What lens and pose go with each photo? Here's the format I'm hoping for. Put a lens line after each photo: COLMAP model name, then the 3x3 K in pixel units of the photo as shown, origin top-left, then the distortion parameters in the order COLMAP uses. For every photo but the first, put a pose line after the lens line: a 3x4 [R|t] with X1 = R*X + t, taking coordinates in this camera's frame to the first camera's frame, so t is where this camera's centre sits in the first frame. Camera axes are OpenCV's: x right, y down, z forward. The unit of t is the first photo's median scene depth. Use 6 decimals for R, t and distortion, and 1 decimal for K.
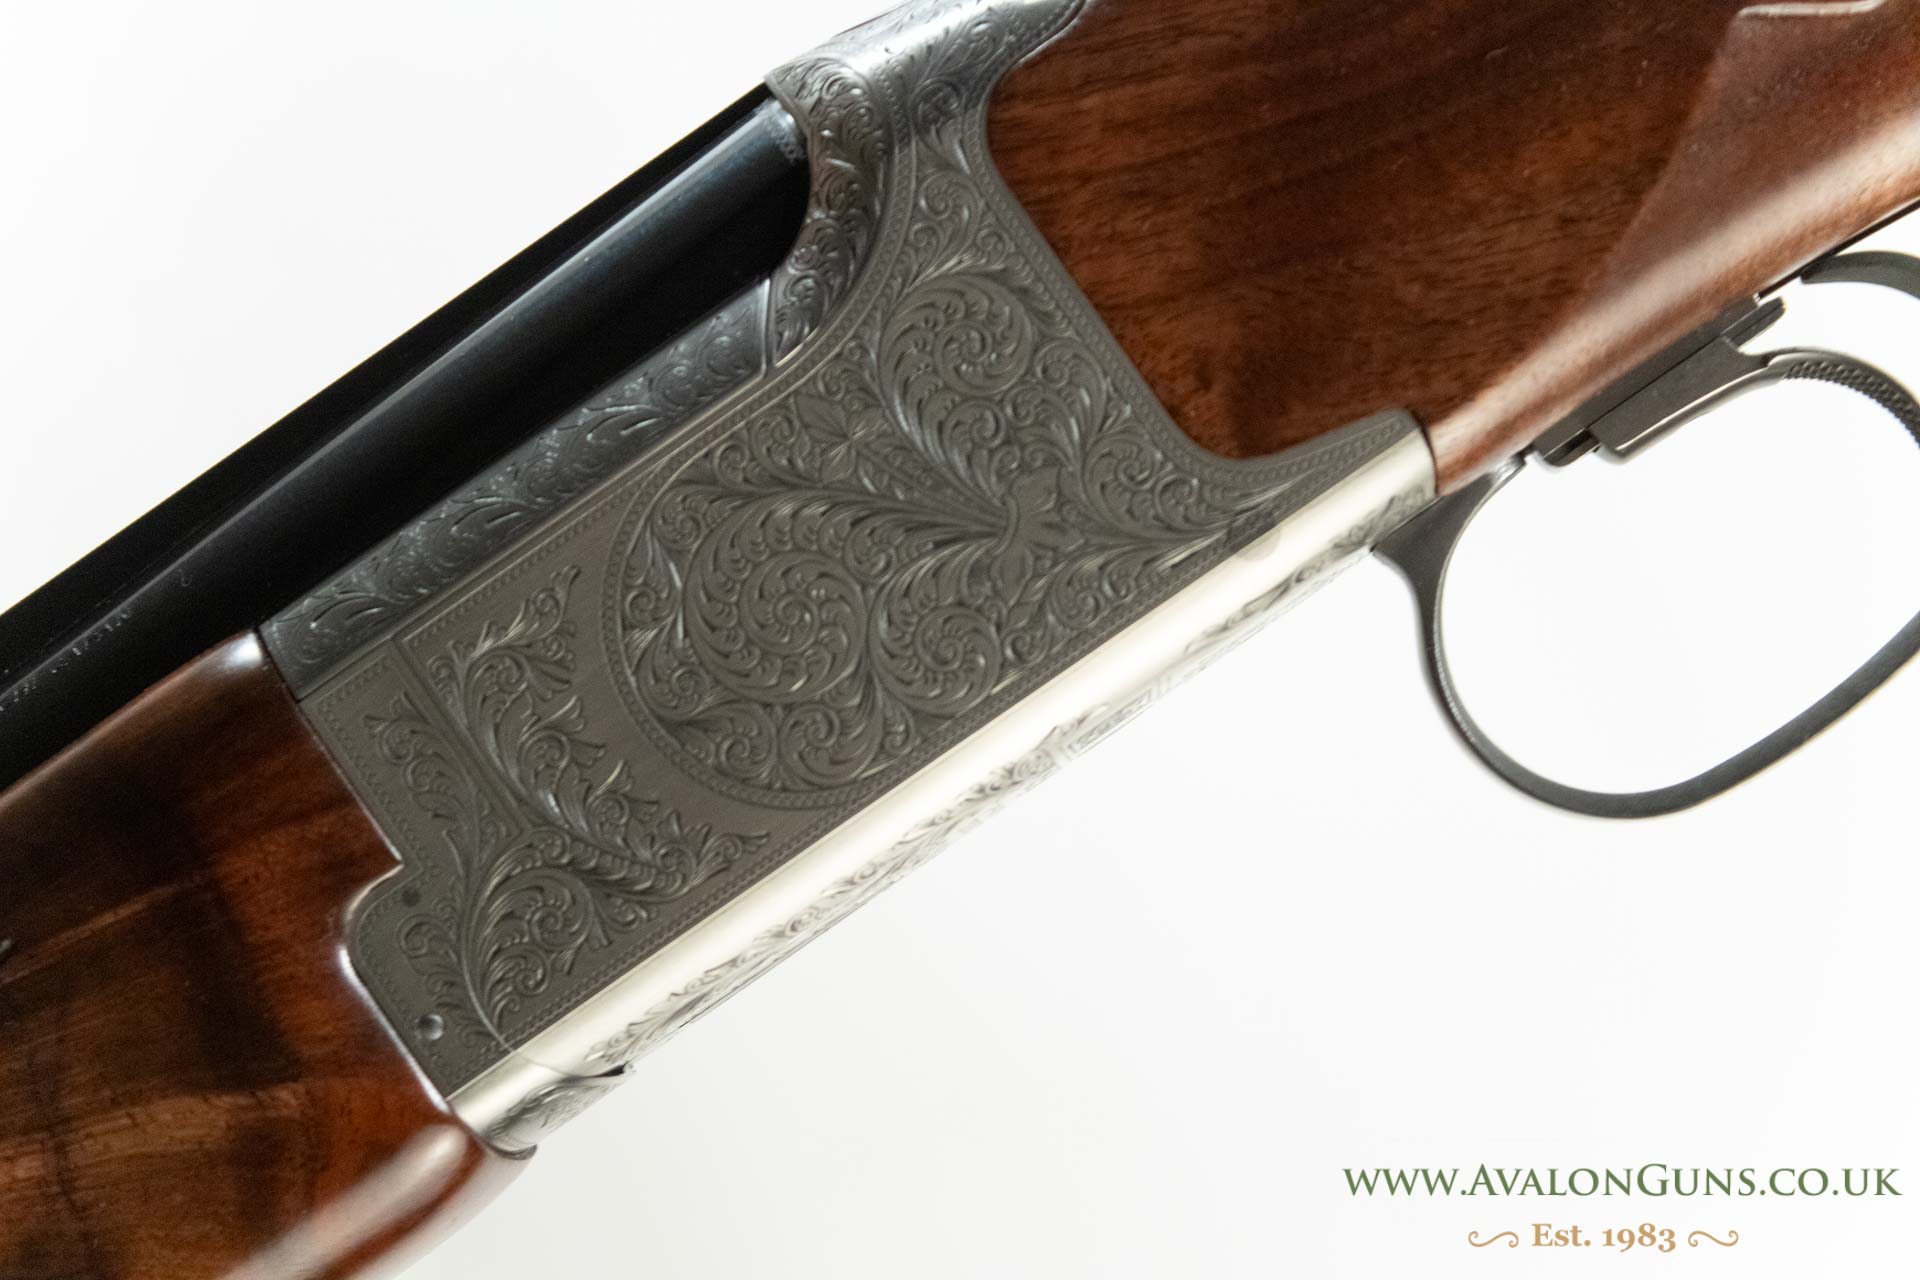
lens RADIAL K [[4714.2, 0, 961.5], [0, 4714.2, 639.8], [0, 0, 1]] dist [0.144435, 0.000000]
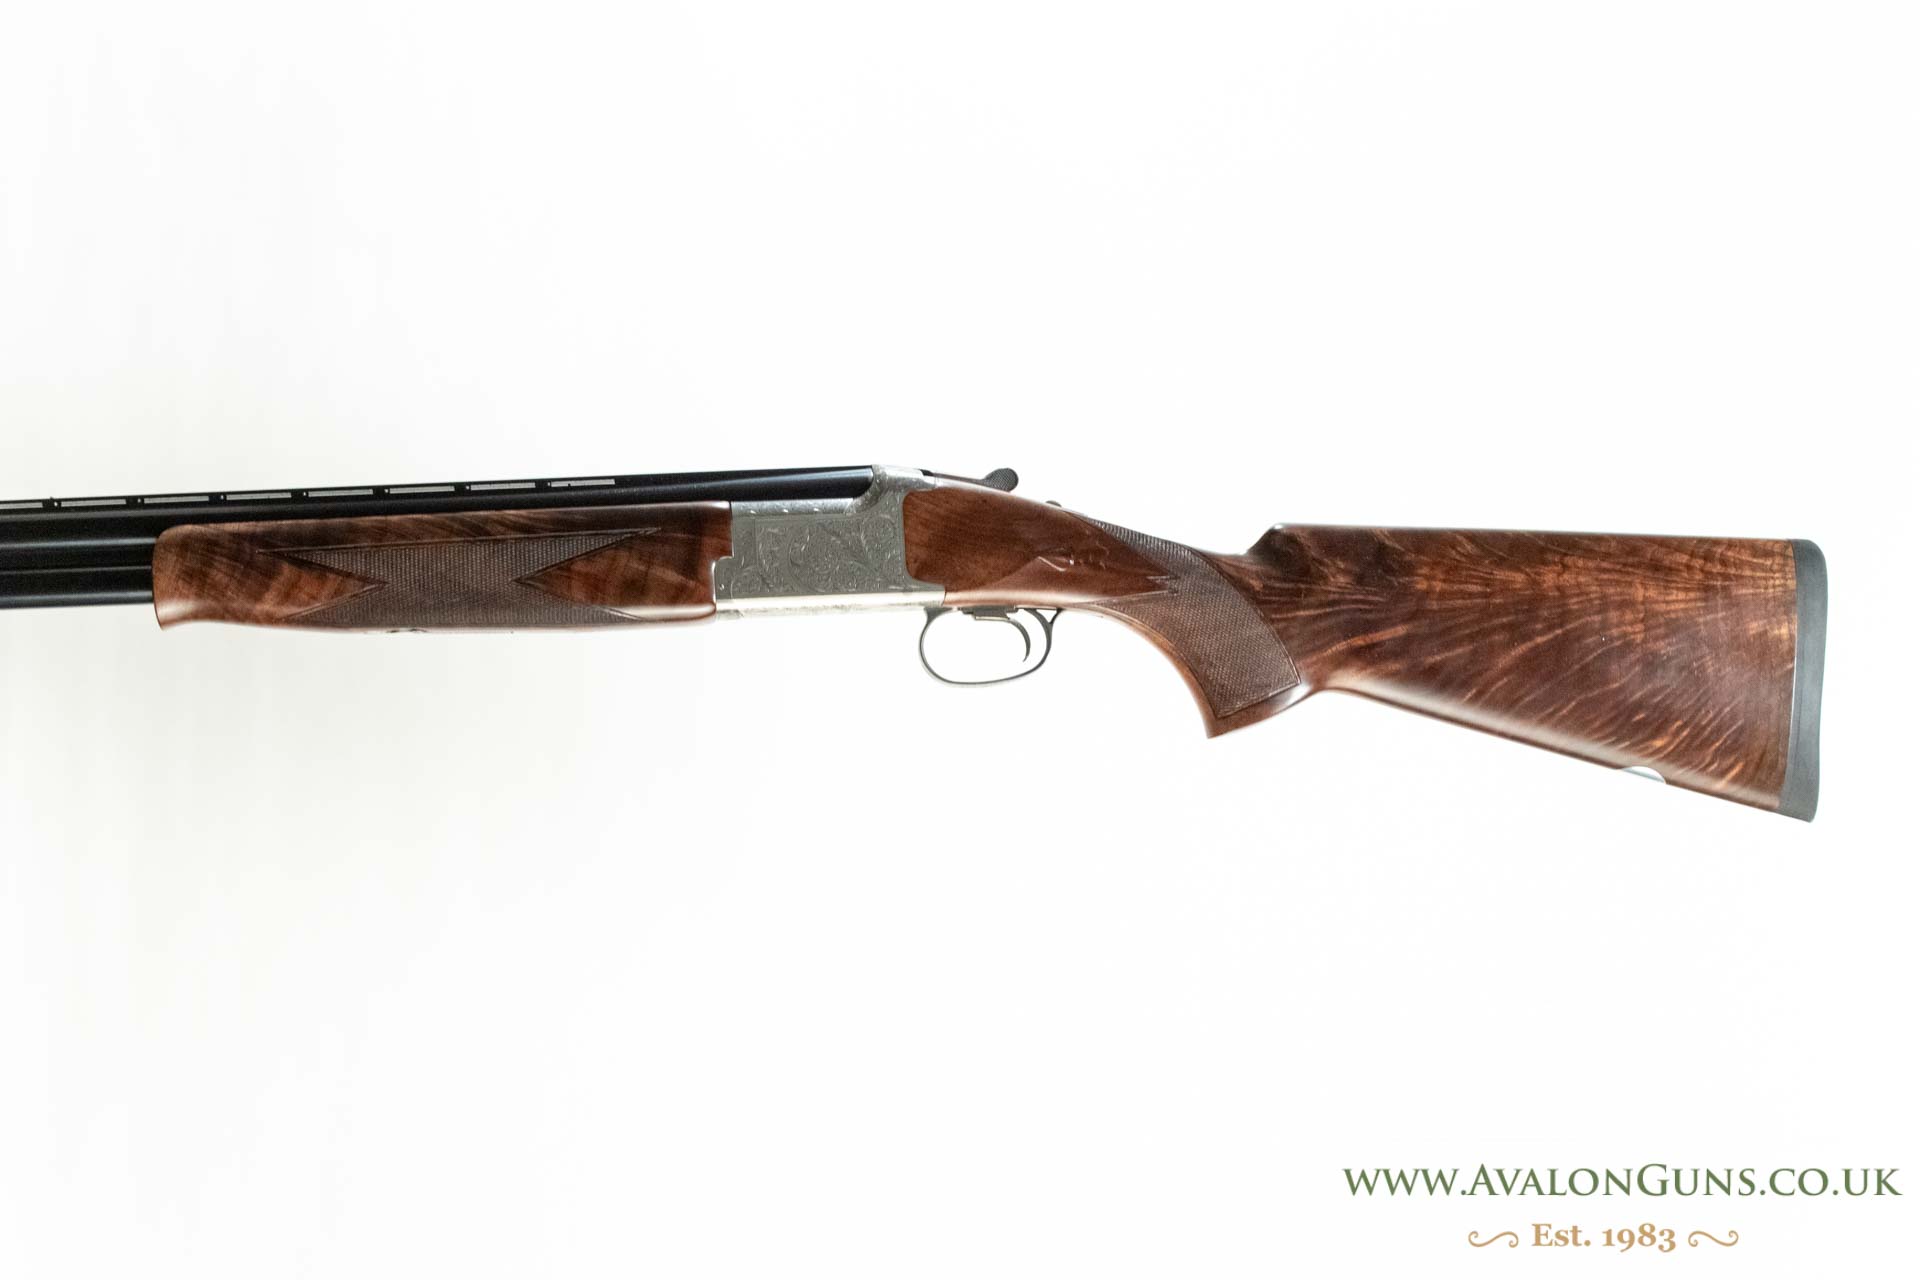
lens RADIAL K [[3300.7, 0, 960.2], [0, 3300.7, 639.6], [0, 0, 1]] dist [0.007557, 0.000000]
pose [[0.839780, 0.535210, 0.091210, -0.189758], [-0.530099, 0.844588, -0.075273, 0.261208], [-0.117322, 0.014862, 0.992983, -2.572415]]
